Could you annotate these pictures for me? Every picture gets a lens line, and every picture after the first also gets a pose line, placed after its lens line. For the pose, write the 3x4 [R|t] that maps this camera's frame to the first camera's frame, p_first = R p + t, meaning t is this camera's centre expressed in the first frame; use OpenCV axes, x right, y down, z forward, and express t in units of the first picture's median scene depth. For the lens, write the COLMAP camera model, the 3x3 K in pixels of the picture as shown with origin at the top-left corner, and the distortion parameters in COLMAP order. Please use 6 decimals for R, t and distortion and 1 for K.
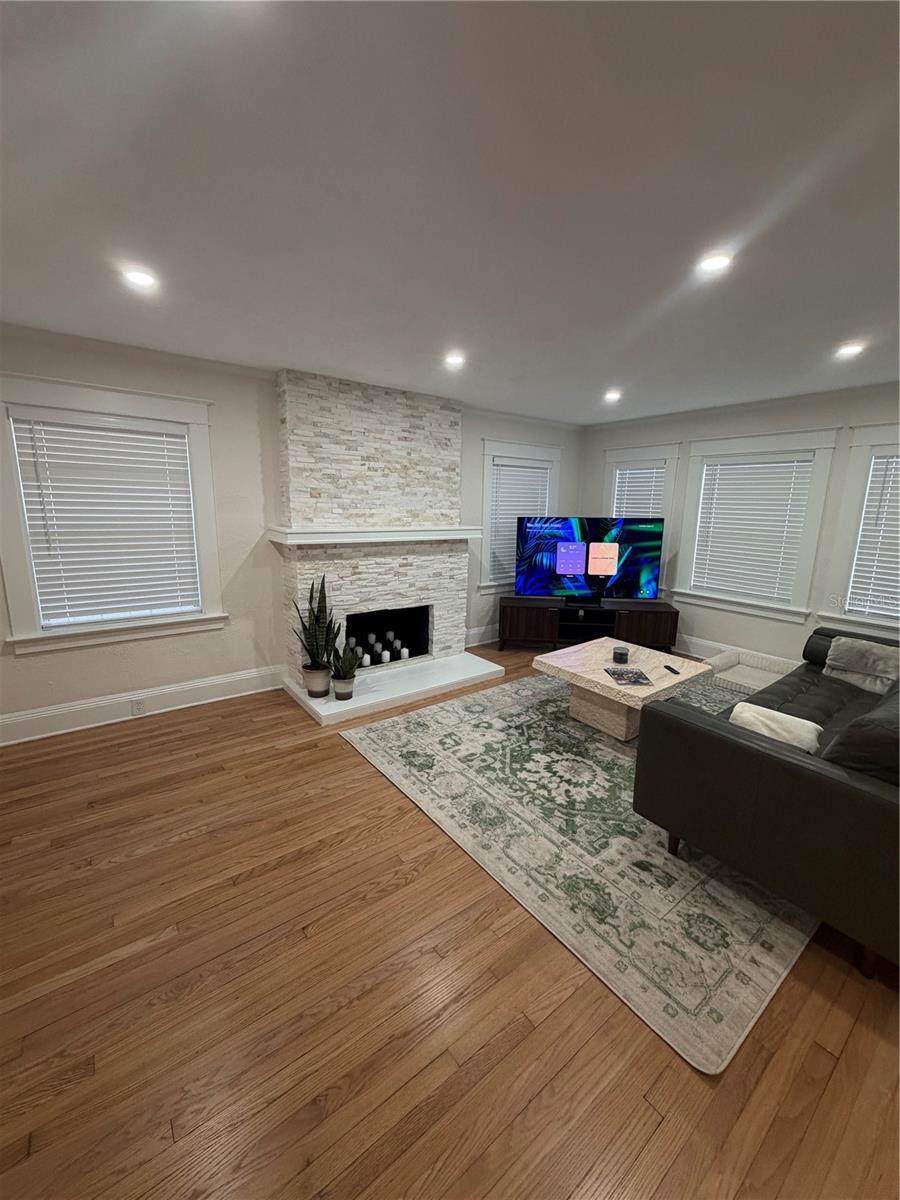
lens RADIAL K [[476.6, 0, 452.5], [0, 476.6, 599.3], [0, 0, 1]] dist [-0.003499, 0.000624]
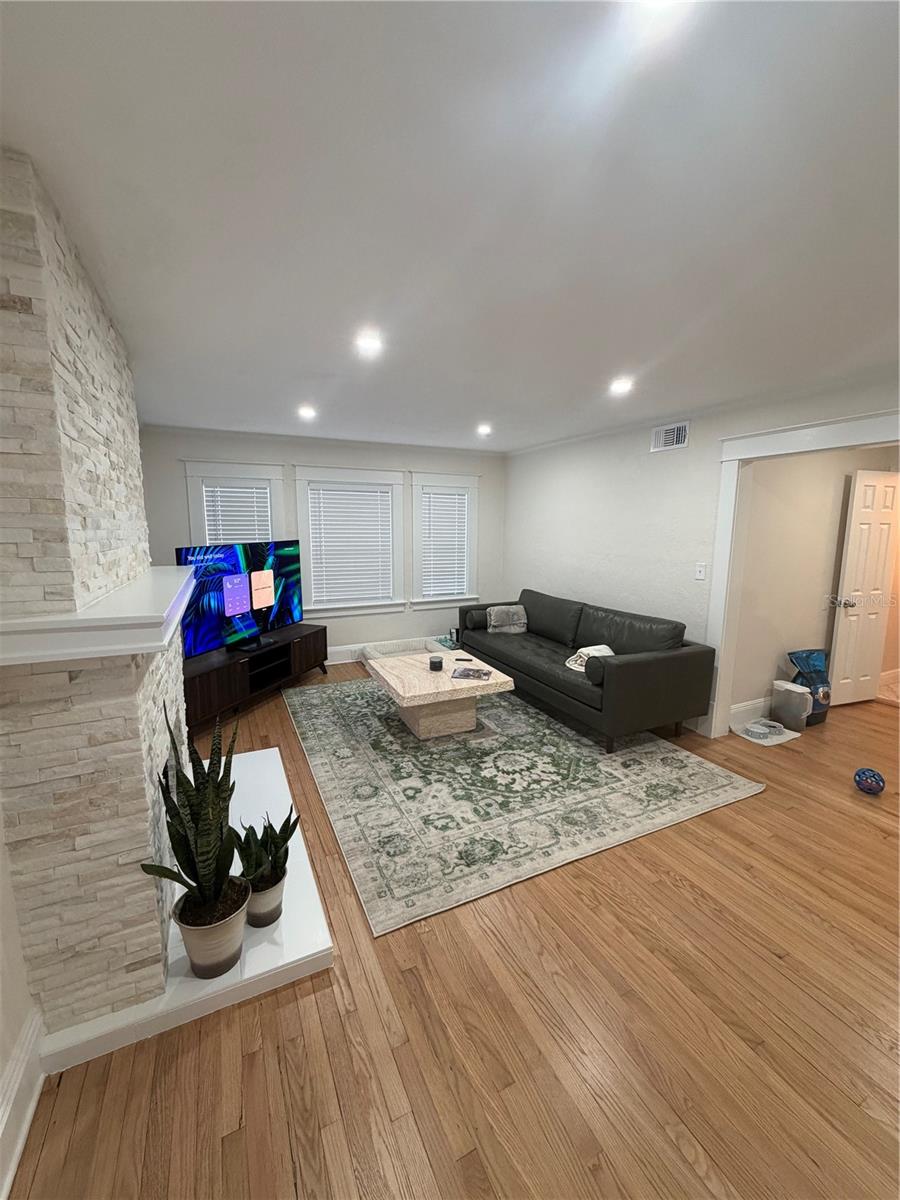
lens RADIAL K [[476.6, 0, 451.0], [0, 476.6, 600.0], [0, 0, 1]] dist [-0.003499, 0.000624]
pose [[0.195979, -0.169292, 0.965884, -0.749842], [0.196640, 0.971763, 0.130424, -0.179565], [-0.960690, 0.164371, 0.223734, 0.765897]]
